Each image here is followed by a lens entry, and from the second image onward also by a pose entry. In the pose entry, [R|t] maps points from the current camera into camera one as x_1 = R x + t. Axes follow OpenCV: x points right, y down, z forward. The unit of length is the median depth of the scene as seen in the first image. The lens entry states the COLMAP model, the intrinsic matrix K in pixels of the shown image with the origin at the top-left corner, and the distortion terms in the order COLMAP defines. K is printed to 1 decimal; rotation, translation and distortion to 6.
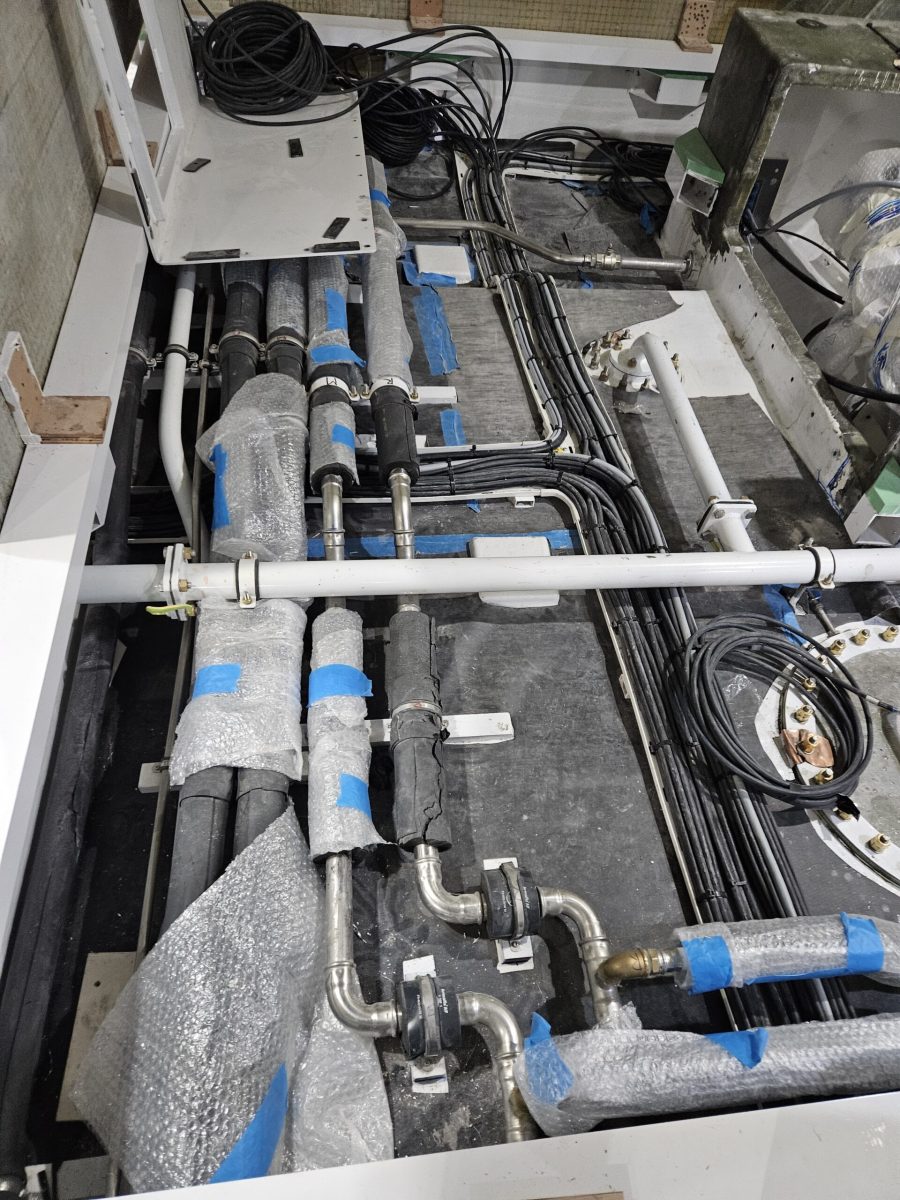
lens RADIAL K [[799.1, 0, 461.3], [0, 799.1, 600.2], [0, 0, 1]] dist [0.081504, -0.063984]
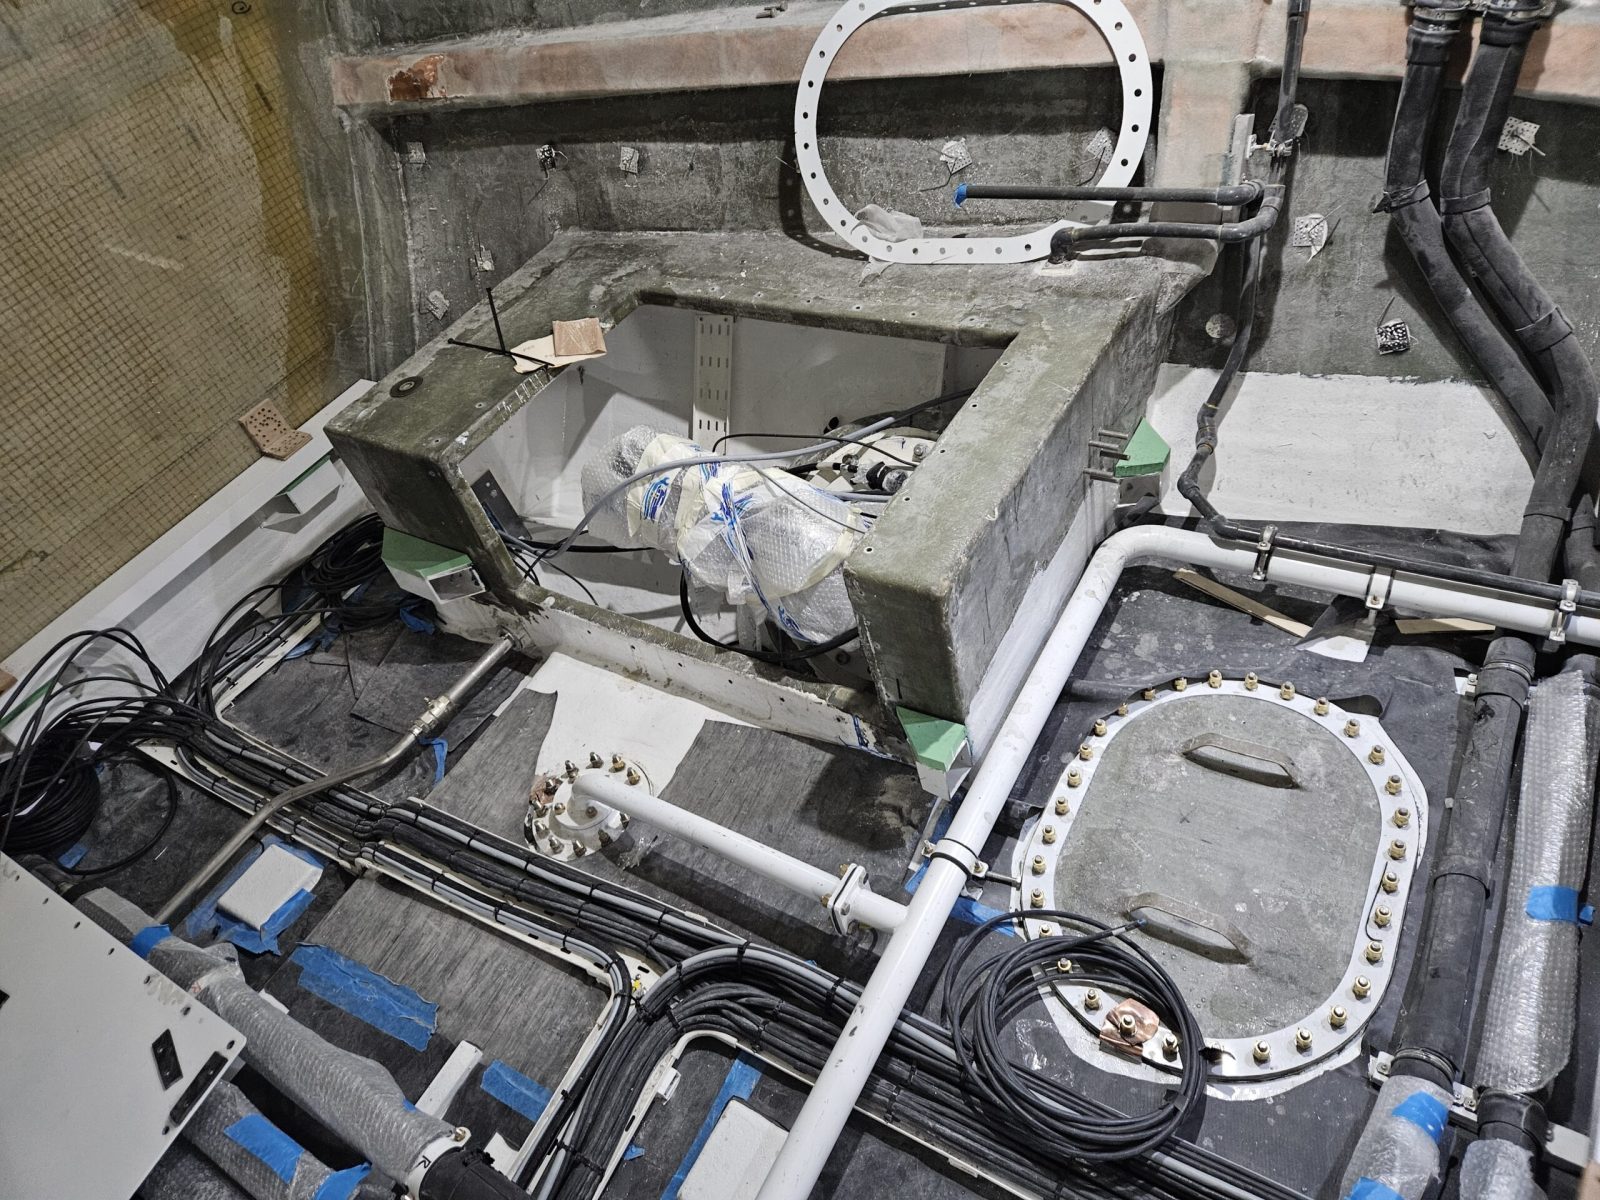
lens RADIAL K [[1065.5, 0, 790.2], [0, 1065.5, 578.6], [0, 0, 1]] dist [0.081504, -0.063984]
pose [[0.575581, -0.711956, 0.402275, 0.064042], [0.779476, 0.626397, -0.006671, -0.286555], [-0.247234, 0.317403, 0.915495, -0.098371]]
